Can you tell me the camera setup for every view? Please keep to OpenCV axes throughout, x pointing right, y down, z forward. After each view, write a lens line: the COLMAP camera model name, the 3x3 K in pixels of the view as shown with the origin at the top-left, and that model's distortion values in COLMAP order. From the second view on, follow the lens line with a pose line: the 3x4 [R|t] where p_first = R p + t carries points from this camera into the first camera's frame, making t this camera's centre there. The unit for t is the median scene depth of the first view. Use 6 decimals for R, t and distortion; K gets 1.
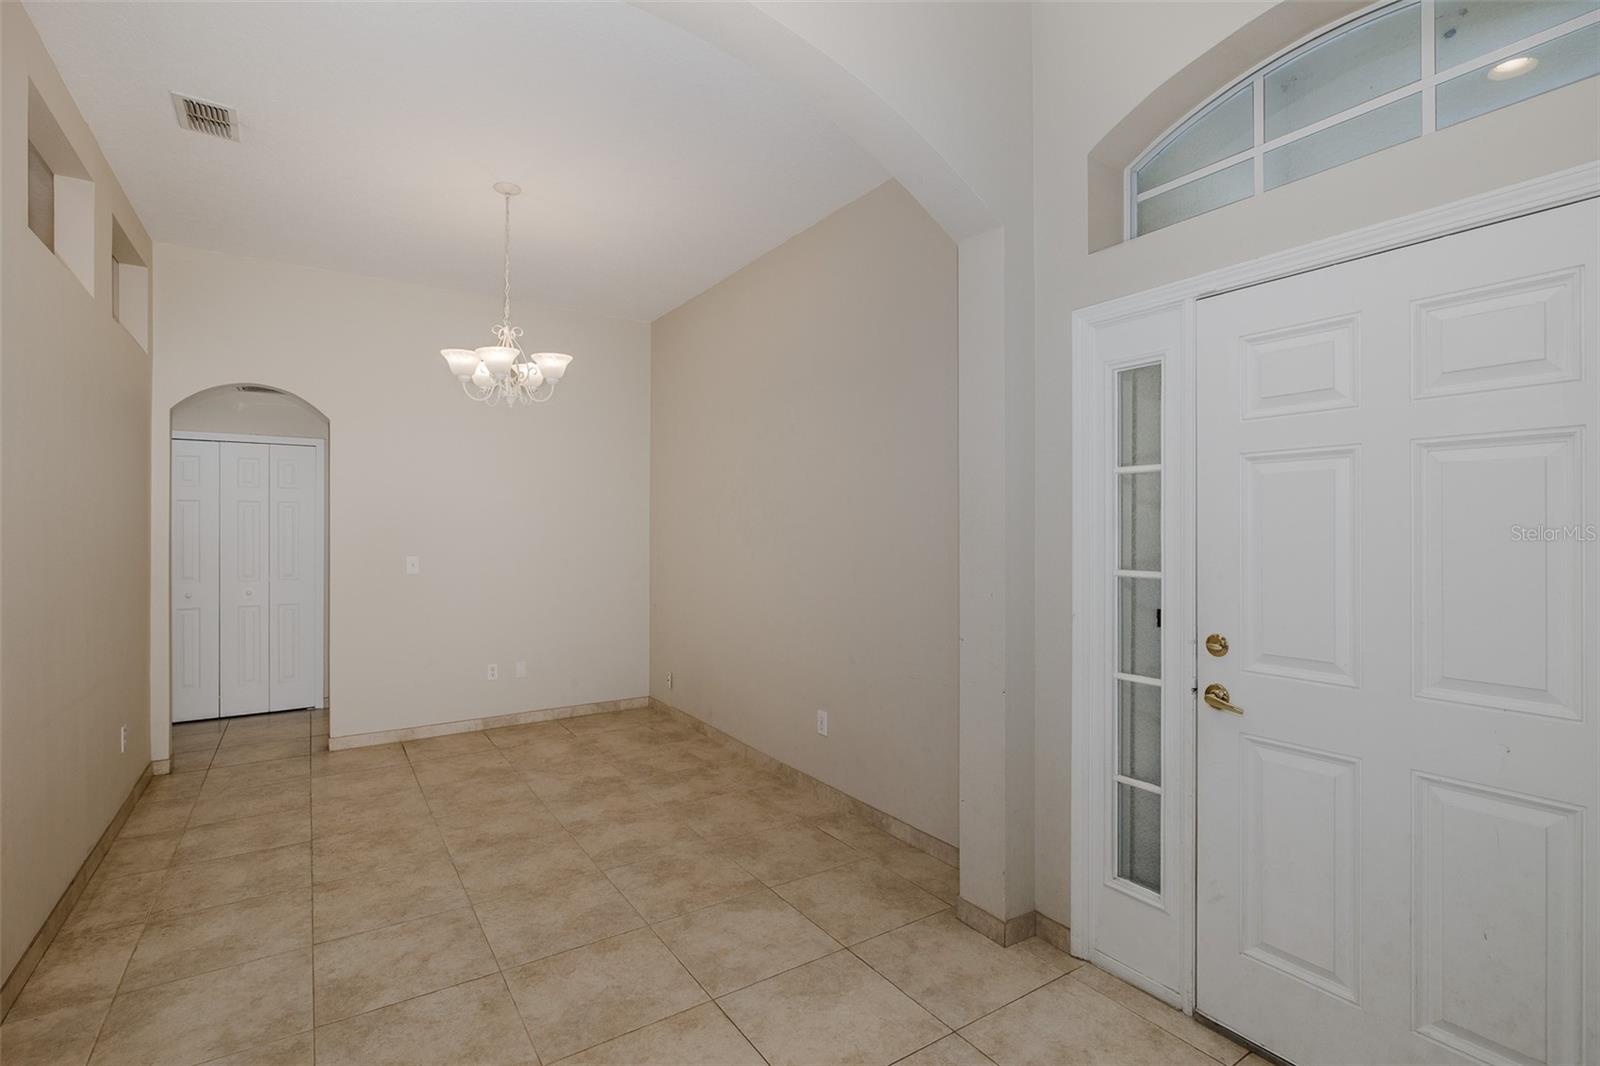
lens RADIAL K [[741.5, 0, 805.5], [0, 741.5, 529.7], [0, 0, 1]] dist [-0.007450, 0.001687]
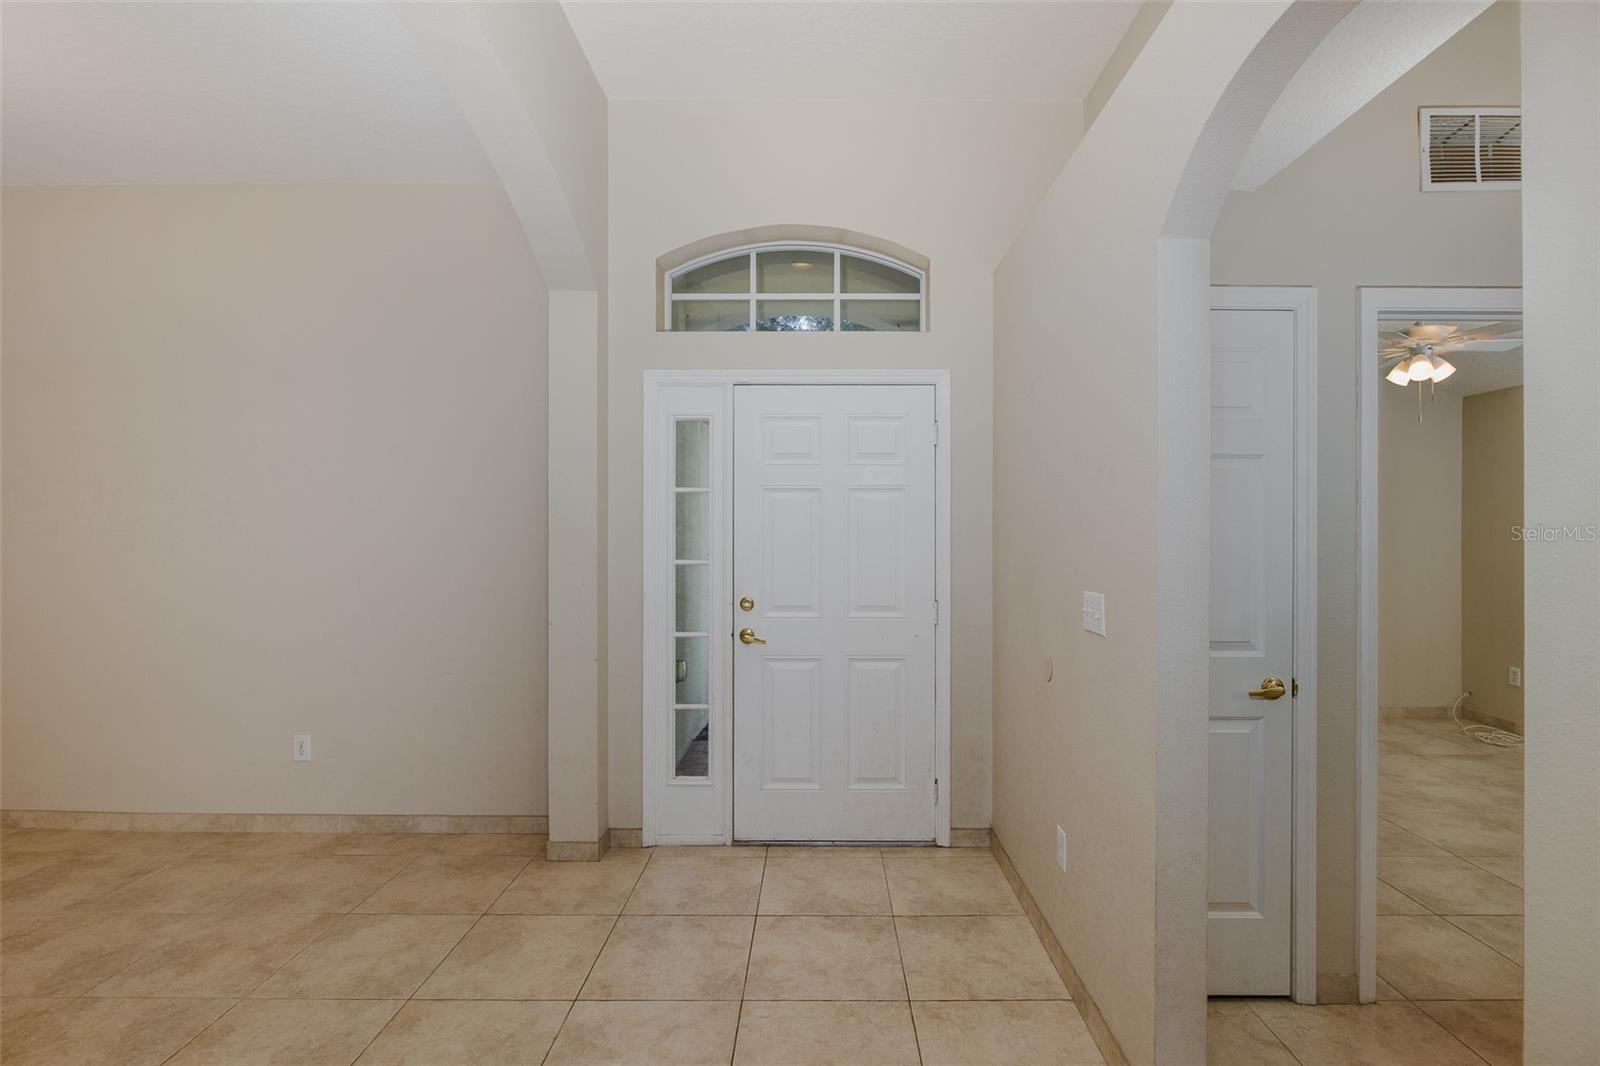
lens RADIAL K [[741.5, 0, 815.0], [0, 741.5, 530.8], [0, 0, 1]] dist [-0.007450, 0.001687]
pose [[0.563567, -0.000290, 0.826070, -0.573921], [-0.000262, 1.000000, 0.000530, -0.002468], [-0.826070, -0.000515, 0.563567, -0.020175]]
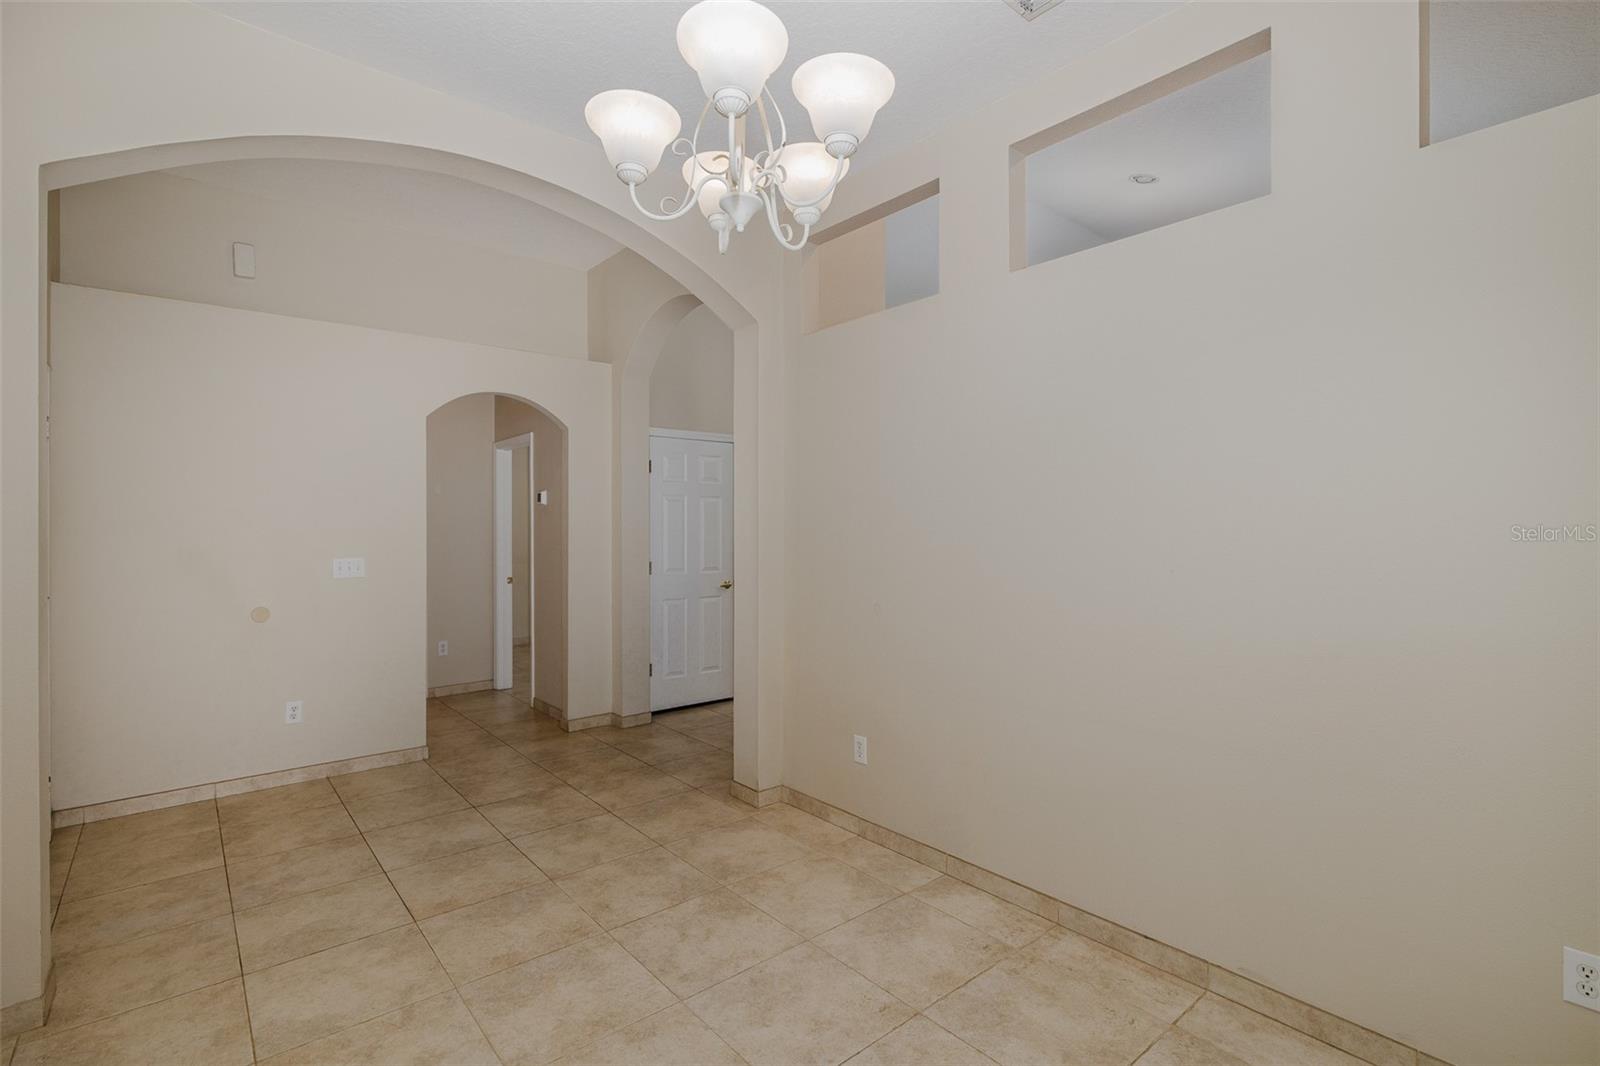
lens RADIAL K [[741.5, 0, 792.4], [0, 741.5, 531.7], [0, 0, 1]] dist [-0.007450, 0.001687]
pose [[-0.995307, 0.001749, -0.096752, -0.550691], [0.001372, 0.999991, 0.003964, 0.000688], [0.096758, 0.003813, -0.995301, 2.004178]]
